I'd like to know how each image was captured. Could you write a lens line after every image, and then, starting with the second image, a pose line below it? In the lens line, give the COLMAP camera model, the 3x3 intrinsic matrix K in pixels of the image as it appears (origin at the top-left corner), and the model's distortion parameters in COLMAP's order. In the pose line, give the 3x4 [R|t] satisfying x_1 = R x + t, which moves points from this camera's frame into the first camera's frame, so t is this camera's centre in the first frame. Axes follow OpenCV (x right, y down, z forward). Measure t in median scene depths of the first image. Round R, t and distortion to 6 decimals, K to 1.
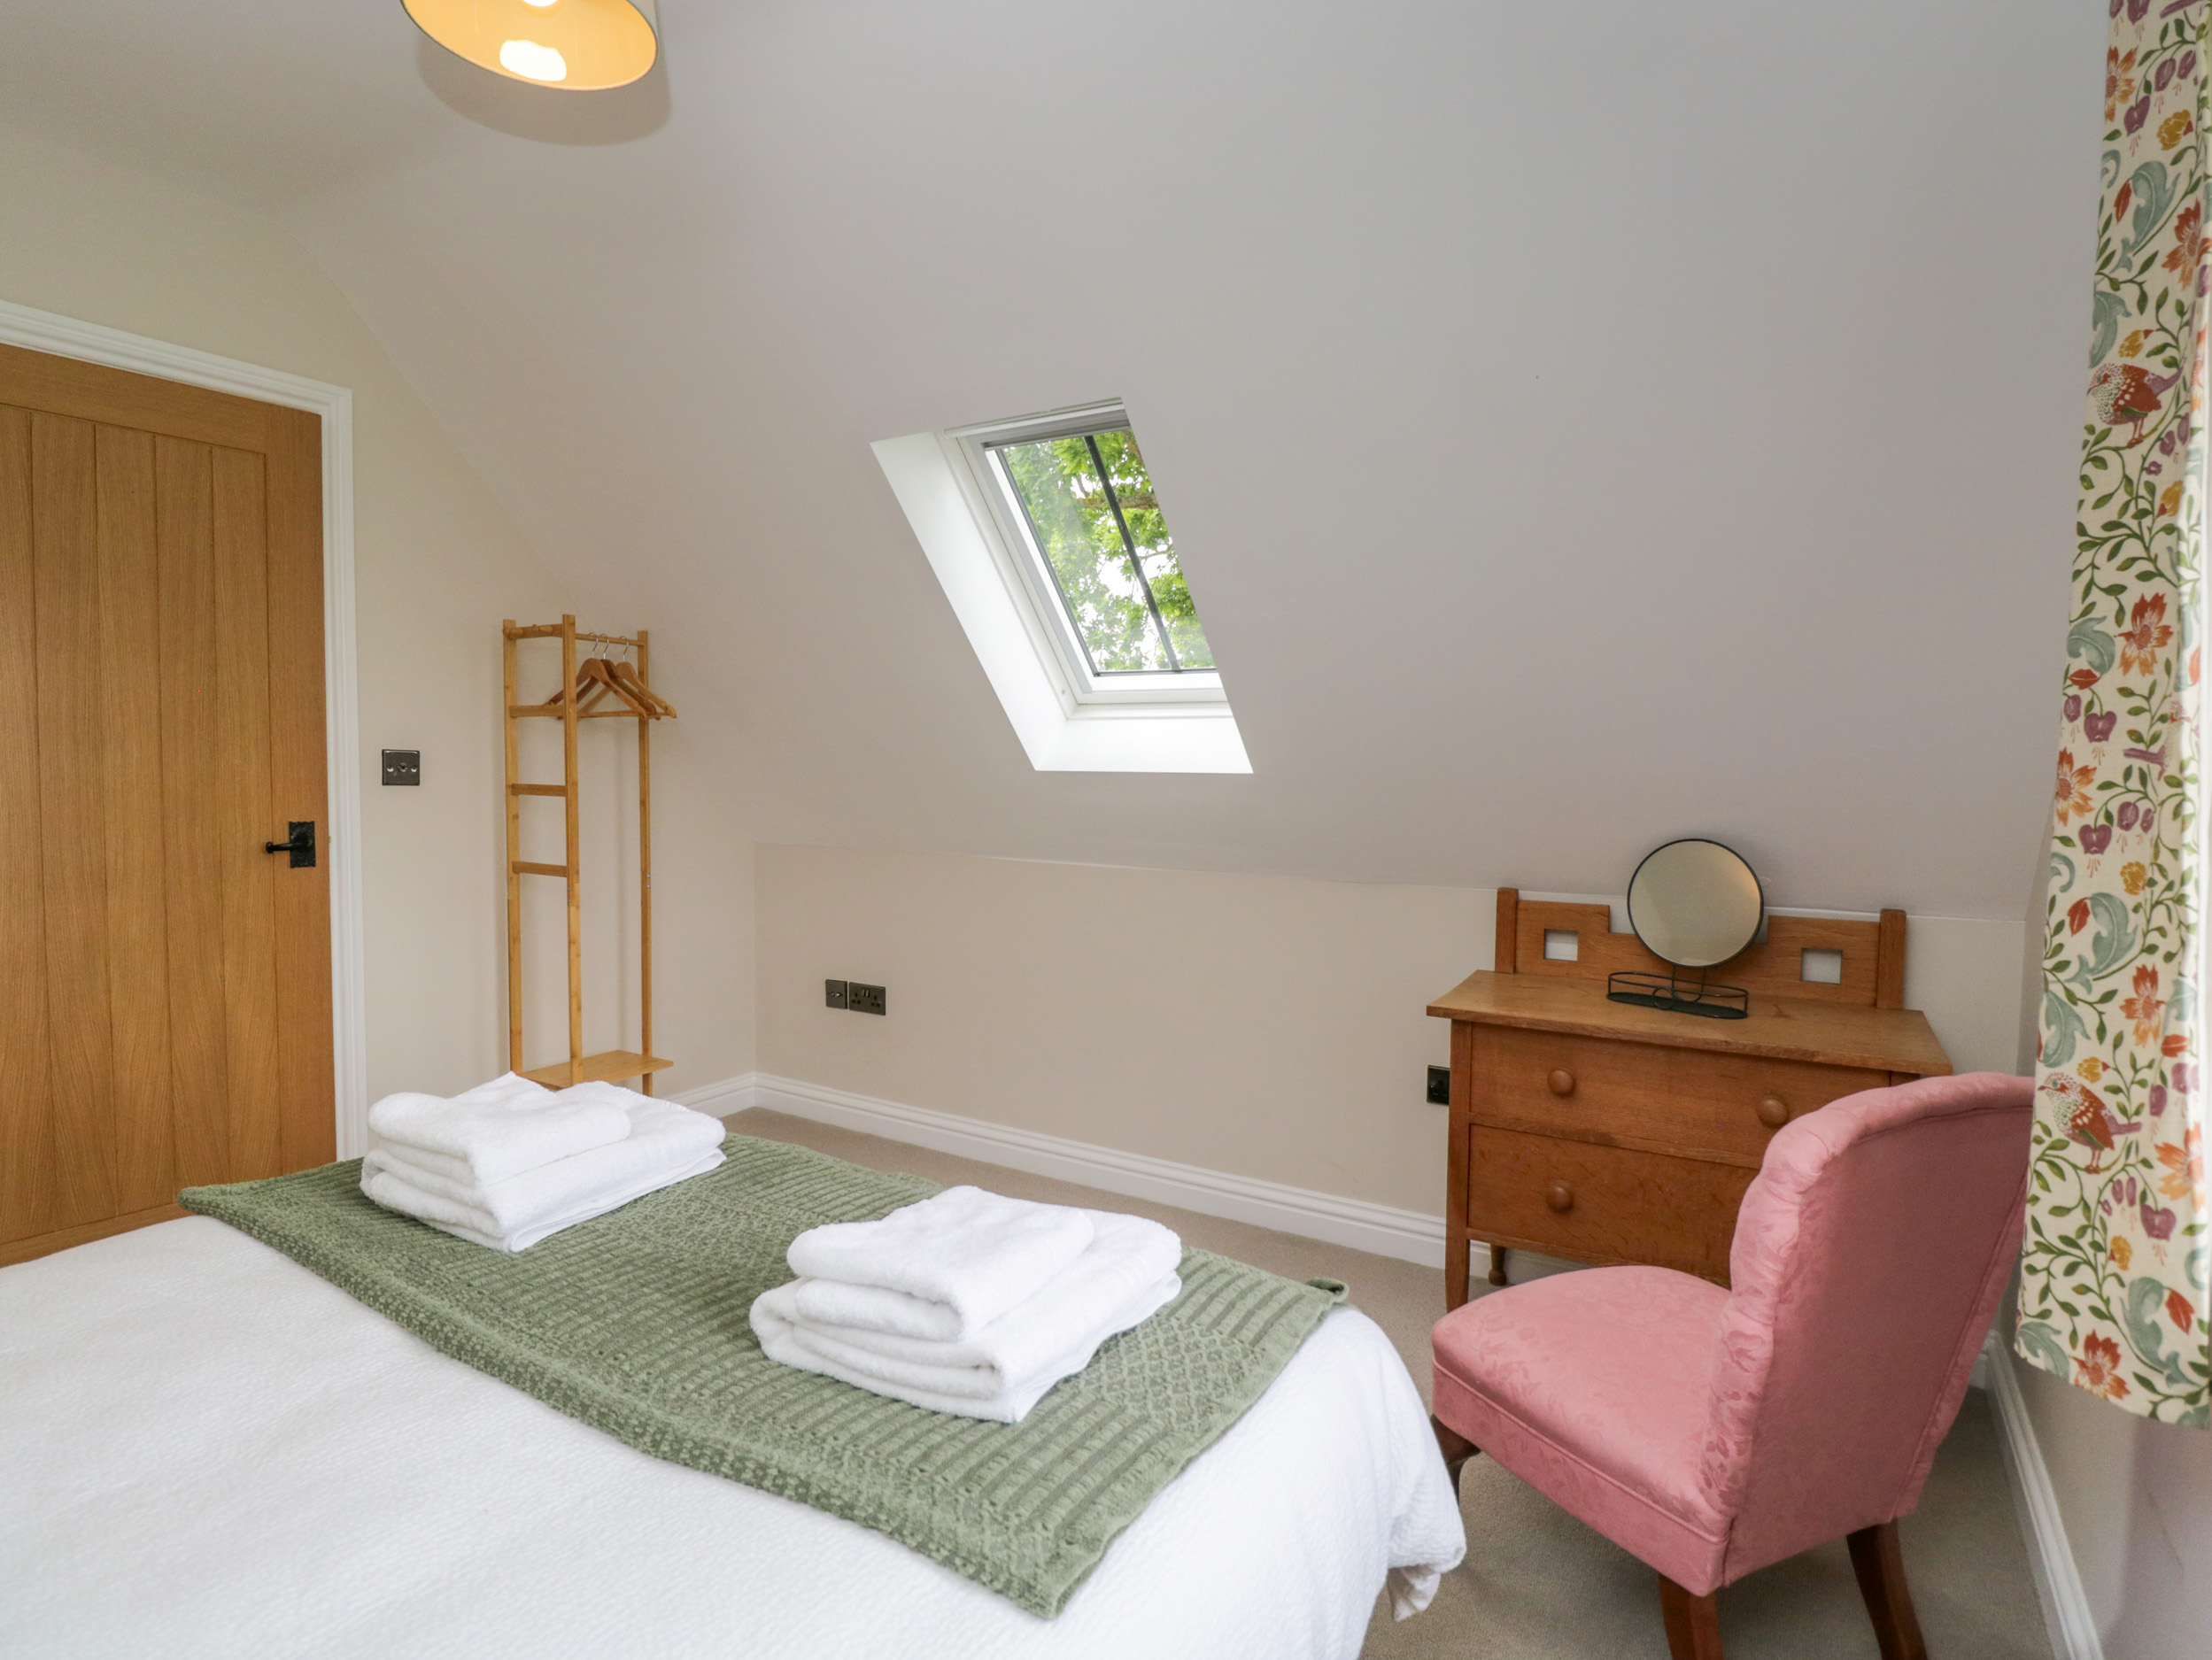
lens RADIAL K [[1174.3, 0, 1107.7], [0, 1174.3, 832.3], [0, 0, 1]] dist [0.023648, -0.025529]
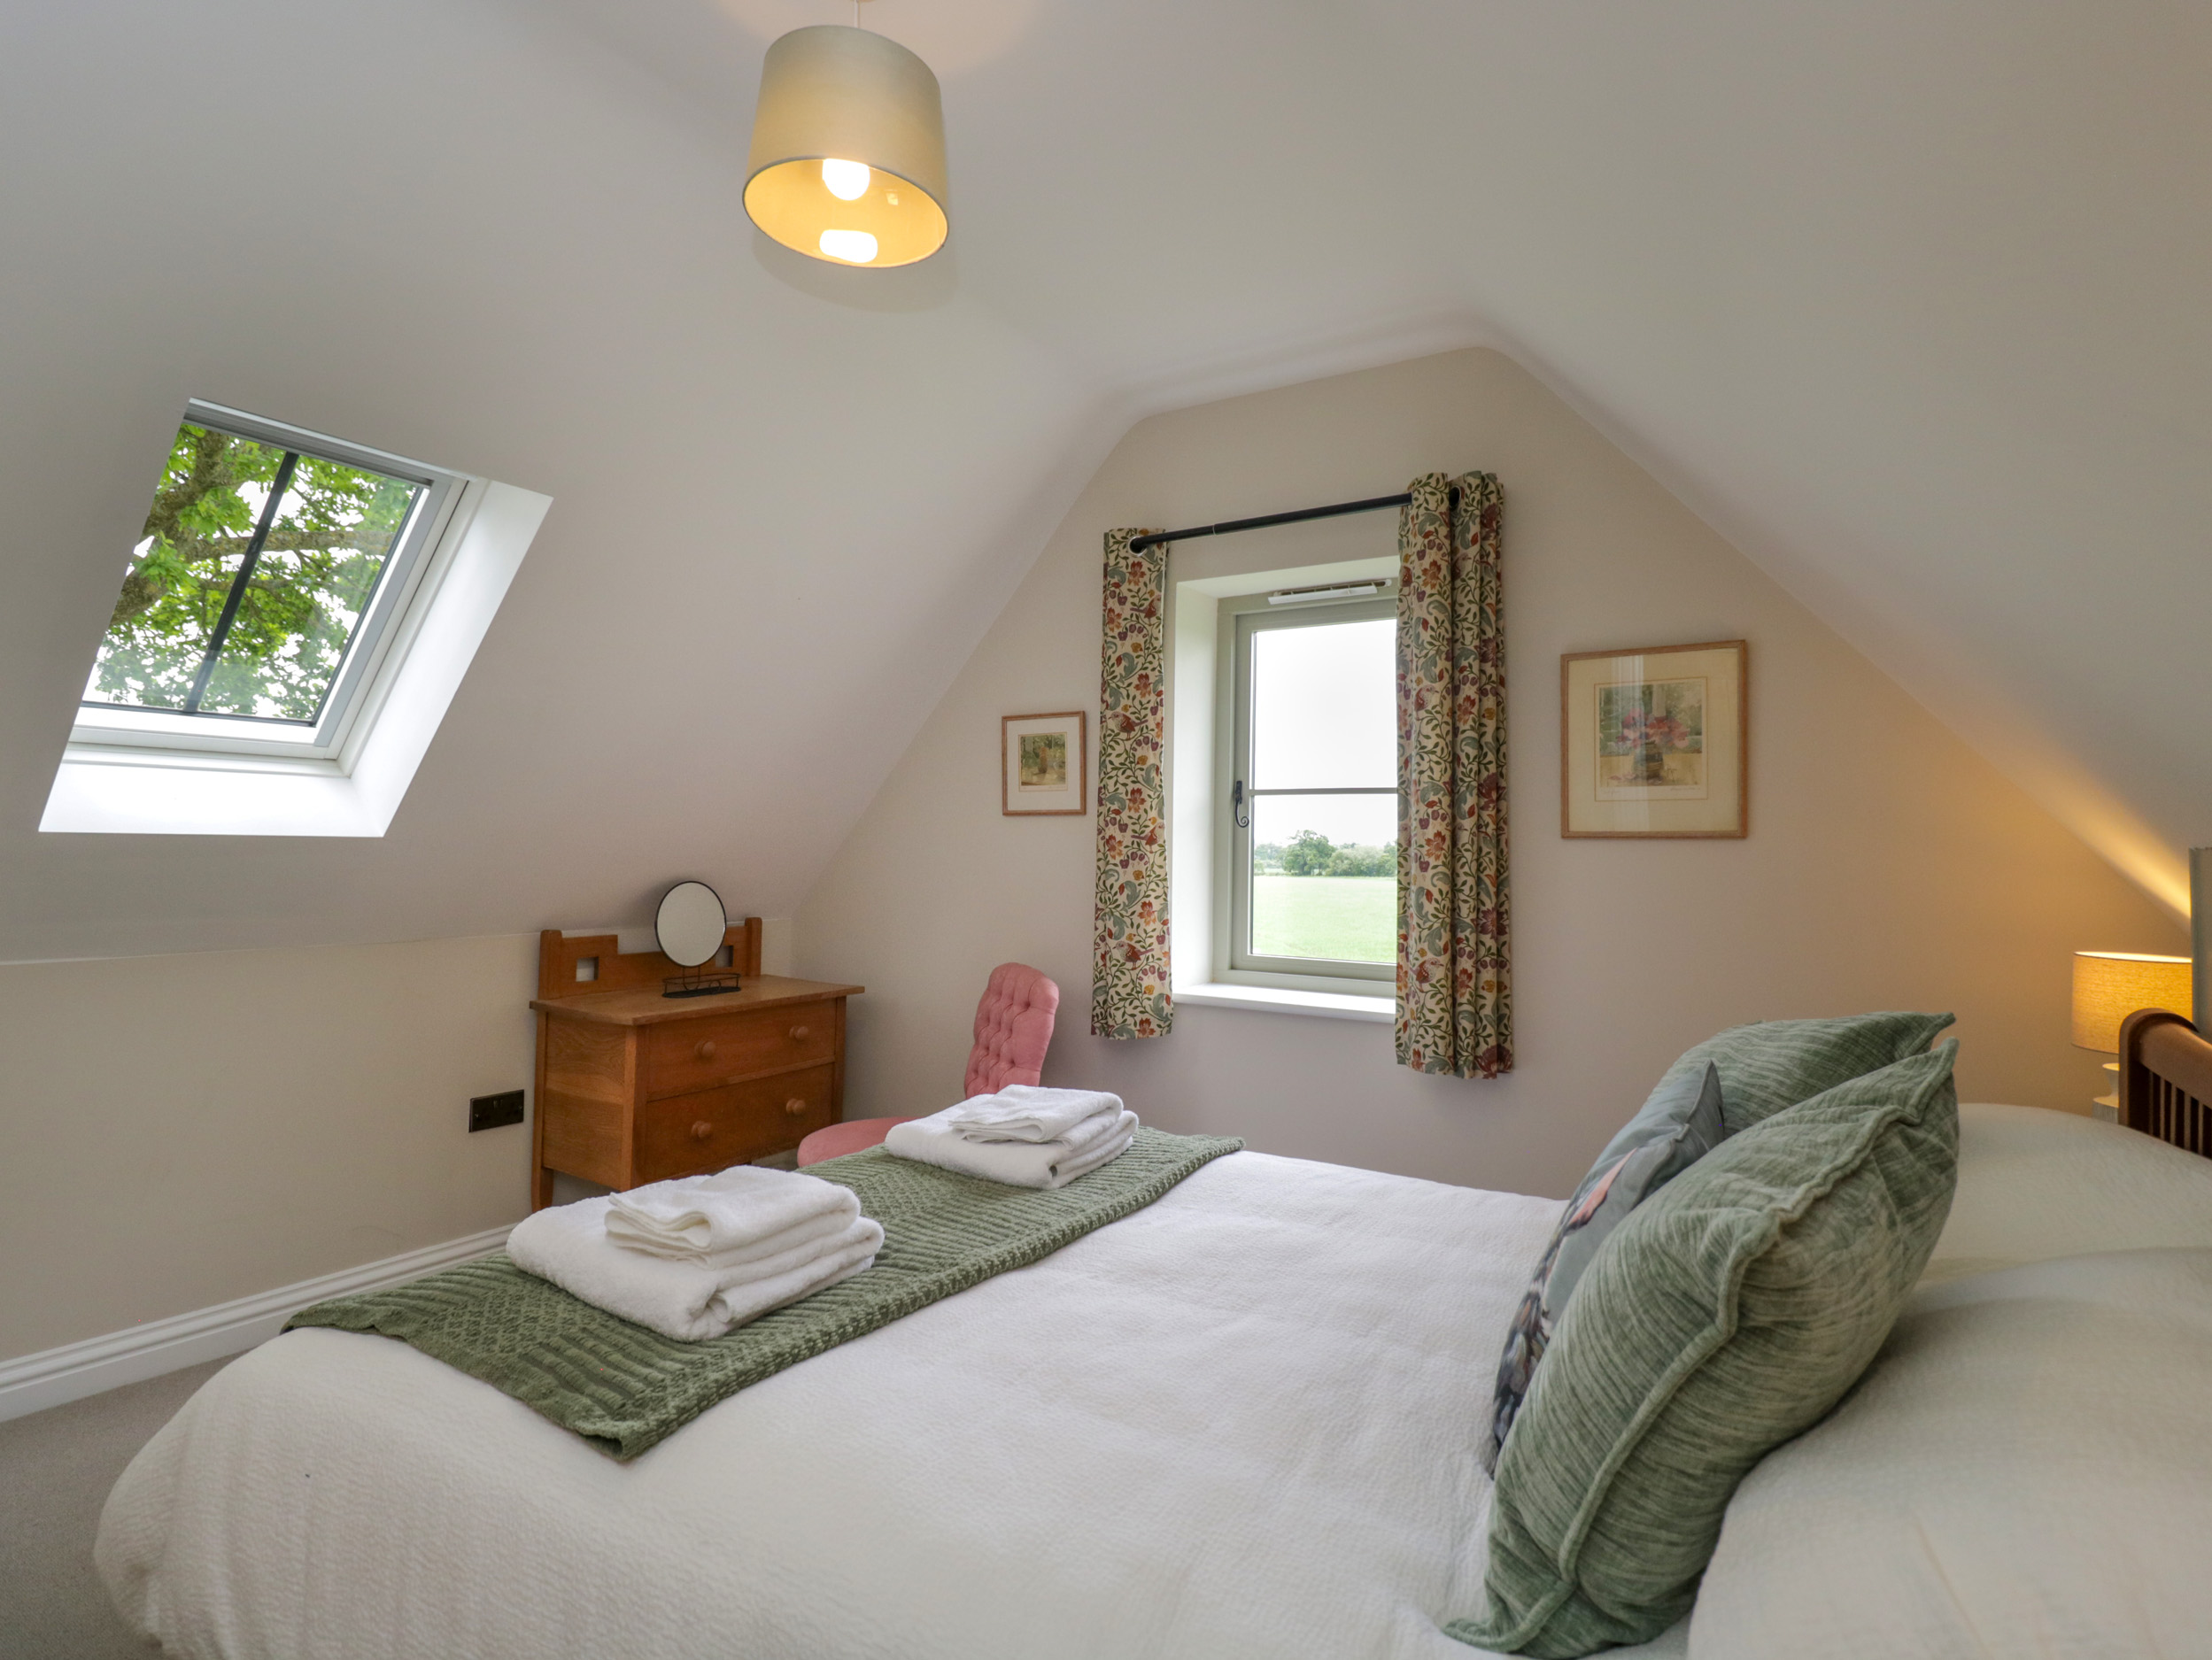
lens RADIAL K [[1174.3, 0, 1107.7], [0, 1174.3, 832.3], [0, 0, 1]] dist [0.023648, -0.025529]
pose [[0.003366, 0.005149, 0.999981, -2.287078], [0.040951, 0.999147, -0.005283, -0.063507], [-0.999155, 0.040968, 0.003153, 1.039452]]
